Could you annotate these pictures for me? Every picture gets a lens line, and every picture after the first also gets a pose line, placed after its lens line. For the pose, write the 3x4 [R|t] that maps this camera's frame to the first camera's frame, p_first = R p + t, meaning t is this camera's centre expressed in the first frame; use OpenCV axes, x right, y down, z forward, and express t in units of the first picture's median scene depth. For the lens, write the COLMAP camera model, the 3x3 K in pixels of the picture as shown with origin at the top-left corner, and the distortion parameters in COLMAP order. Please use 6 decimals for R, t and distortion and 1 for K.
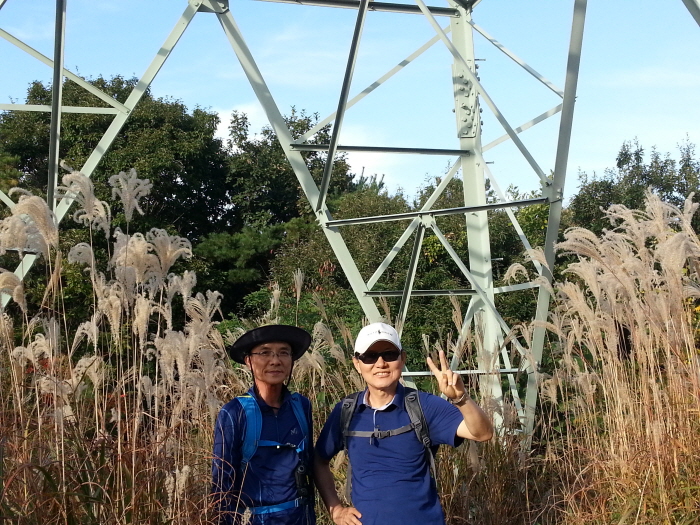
lens RADIAL K [[876.4, 0, 350.2], [0, 876.4, 277.3], [0, 0, 1]] dist [0.019399, 0.006711]
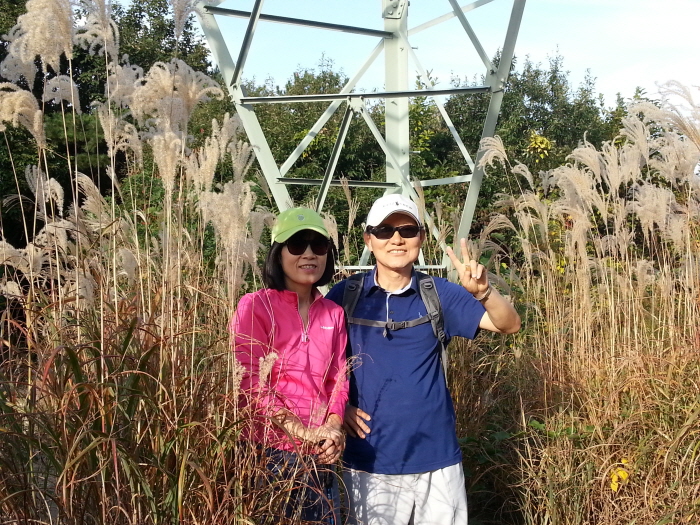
lens RADIAL K [[876.4, 0, 350.2], [0, 876.4, 277.3], [0, 0, 1]] dist [0.019399, 0.006711]
pose [[0.980166, 0.034600, 0.195134, -0.086724], [-0.056067, 0.992829, 0.105582, 0.018779], [-0.190082, -0.114428, 0.975077, 0.070855]]
